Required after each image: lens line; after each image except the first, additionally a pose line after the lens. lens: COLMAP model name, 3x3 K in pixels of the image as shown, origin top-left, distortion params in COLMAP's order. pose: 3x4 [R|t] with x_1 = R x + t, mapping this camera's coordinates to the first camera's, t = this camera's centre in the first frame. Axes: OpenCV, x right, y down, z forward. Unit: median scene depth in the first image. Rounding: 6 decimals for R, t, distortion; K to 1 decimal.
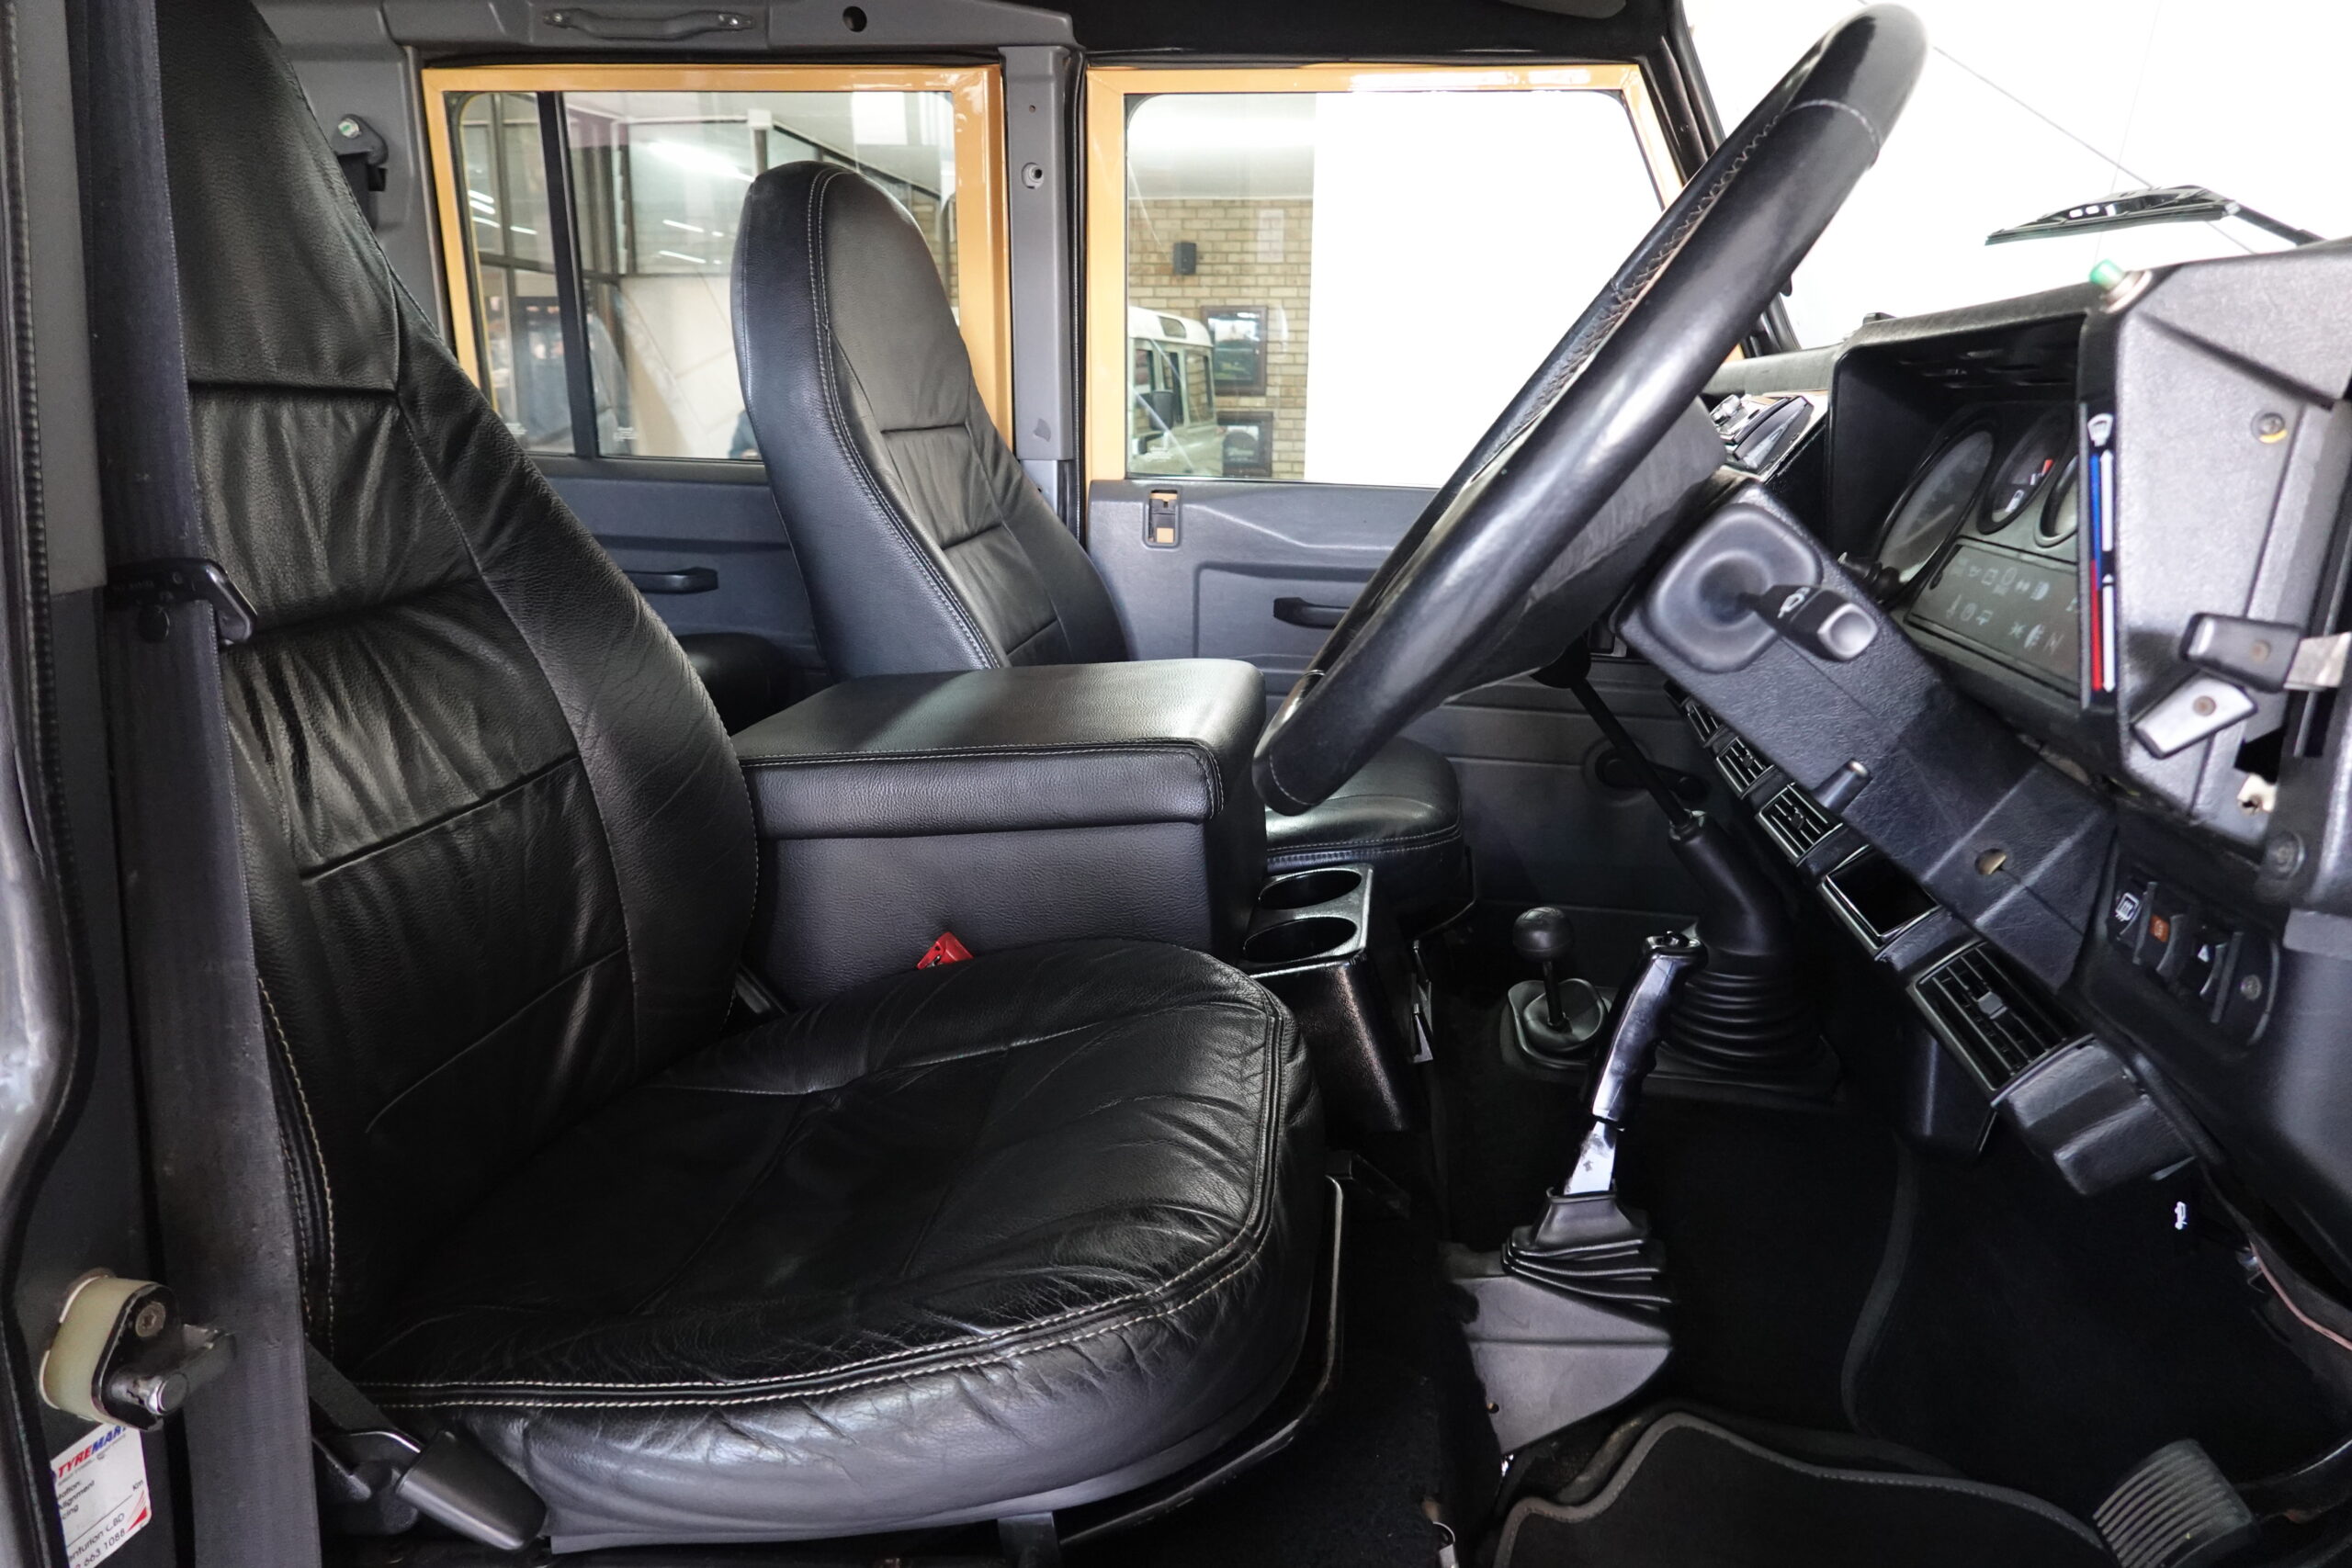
lens RADIAL K [[1605.6, 0, 1170.4], [0, 1605.6, 787.8], [0, 0, 1]] dist [0.002759, 0.005962]
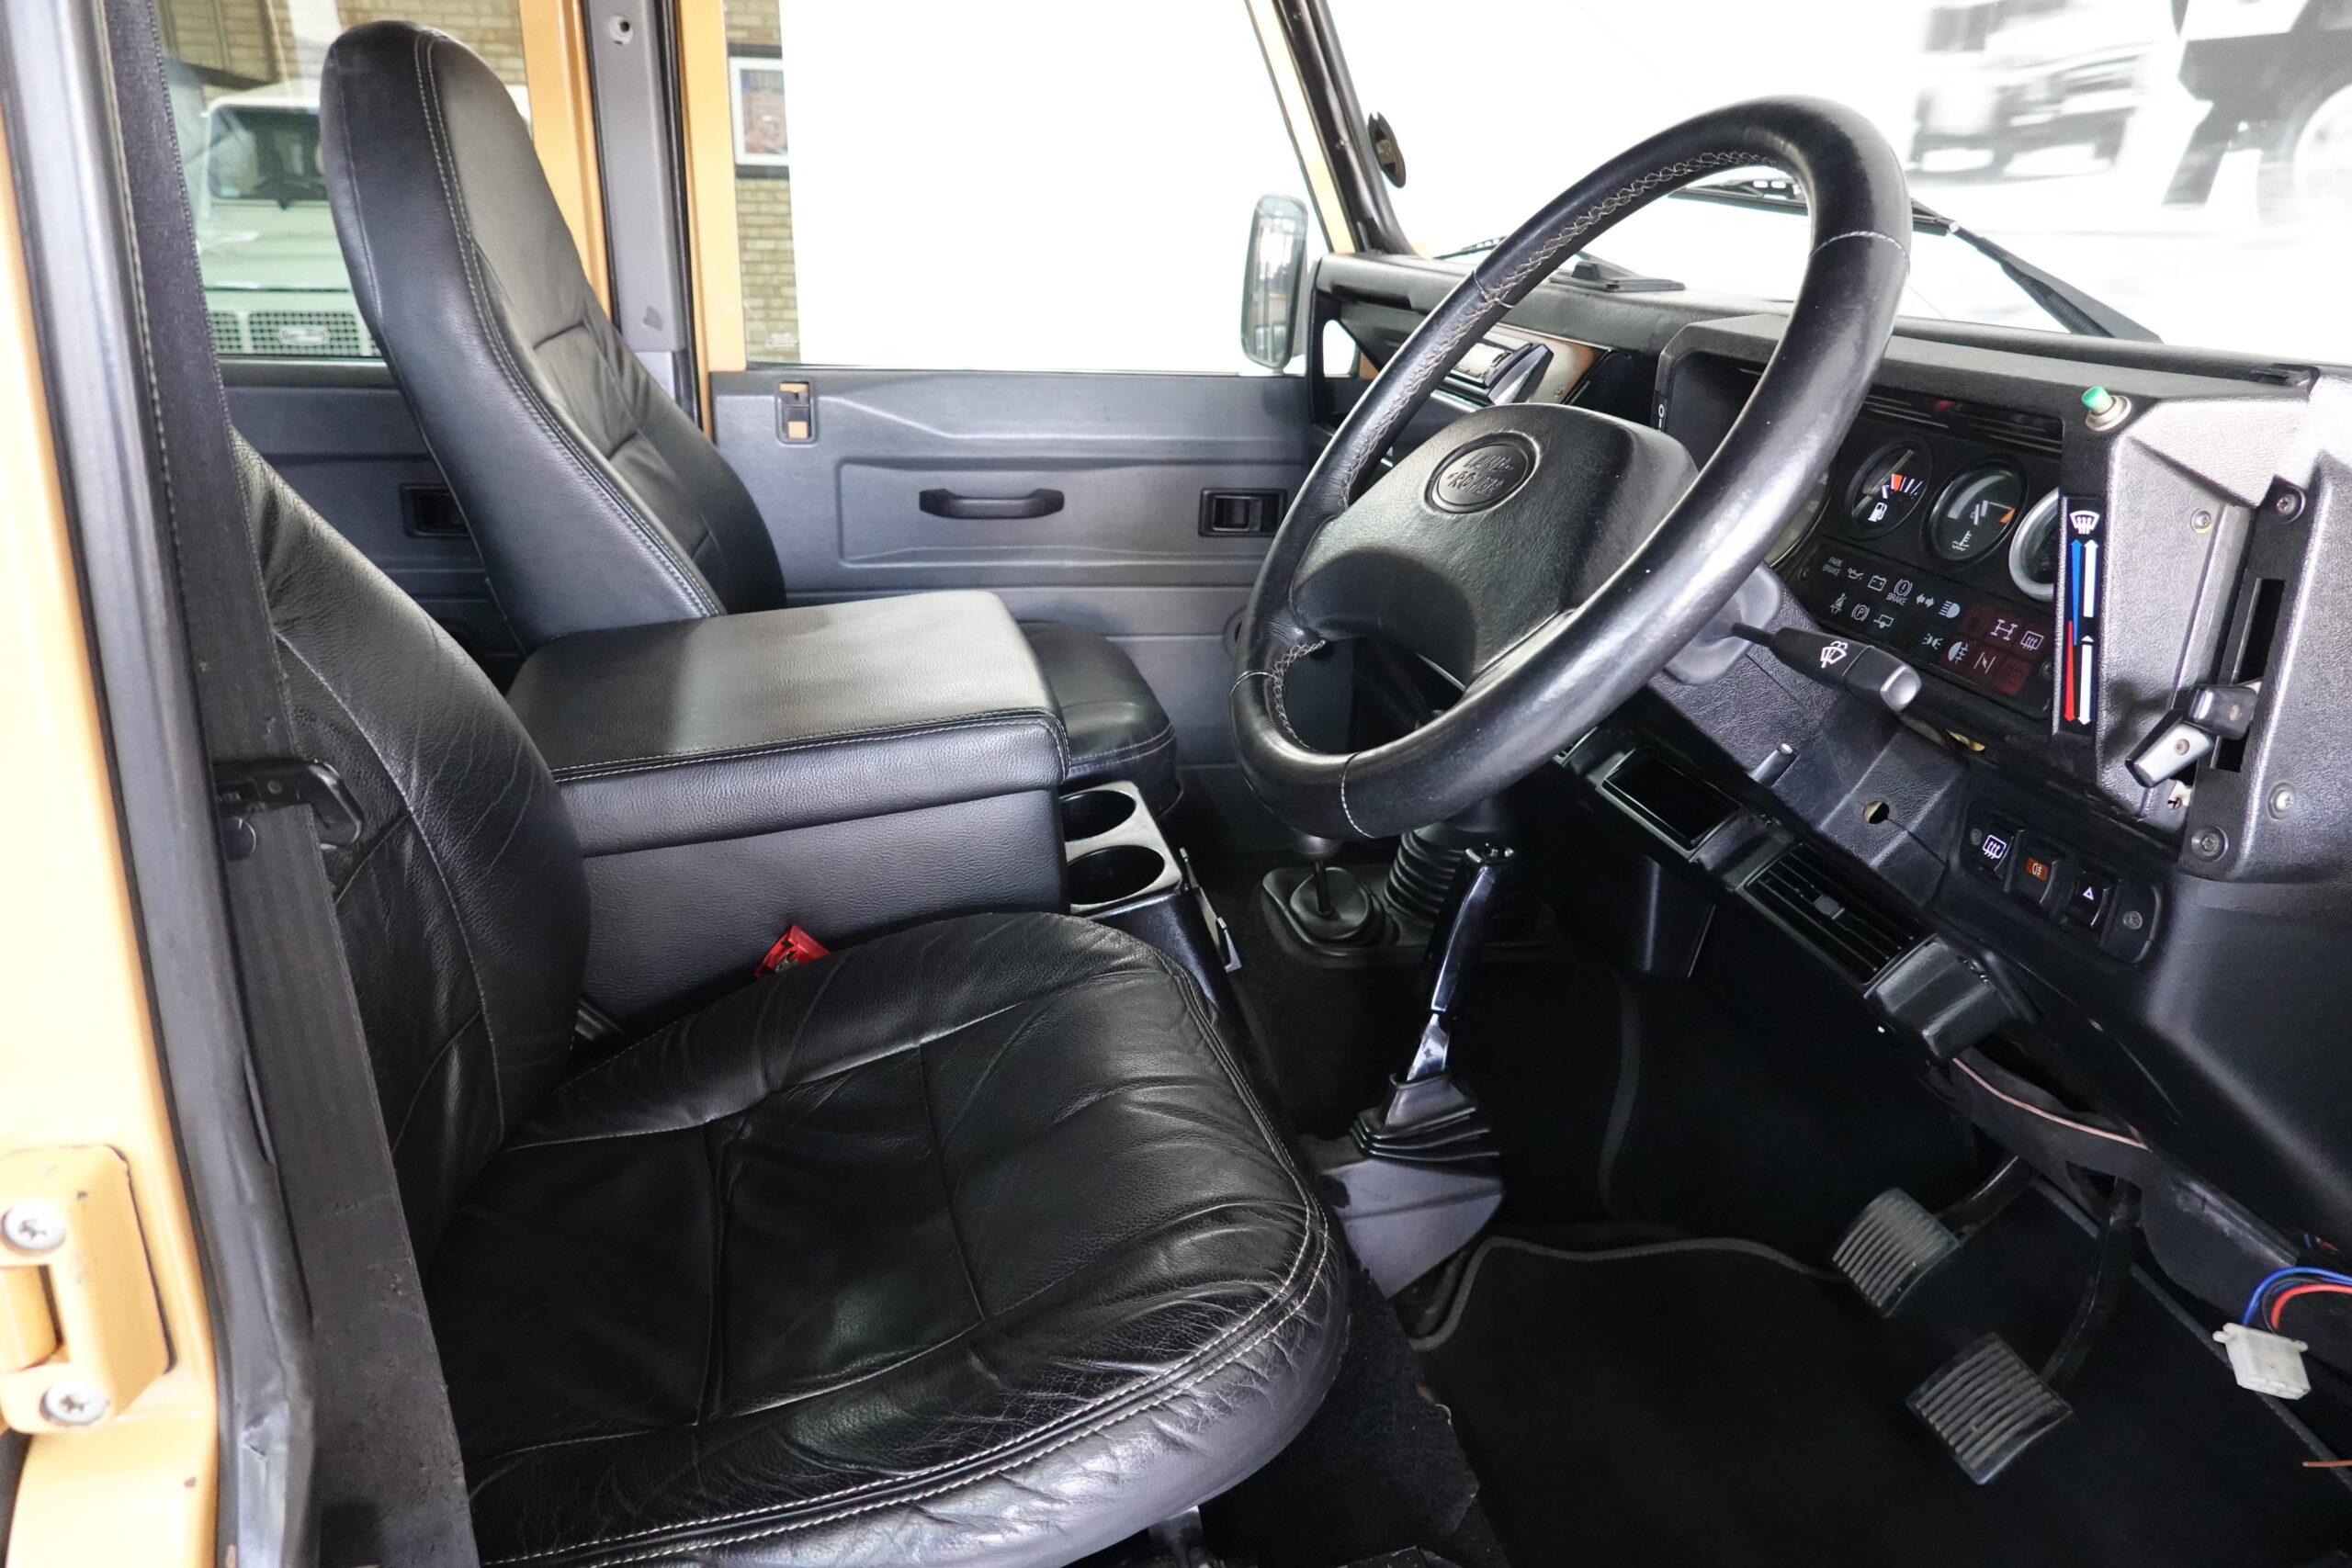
lens RADIAL K [[1607.9, 0, 1177.6], [0, 1607.9, 786.1], [0, 0, 1]] dist [0.011453, 0.003090]
pose [[0.931333, -0.120766, 0.343562, -0.318907], [0.075361, 0.986905, 0.142619, -0.147319], [-0.356287, -0.106934, 0.928237, 0.032203]]
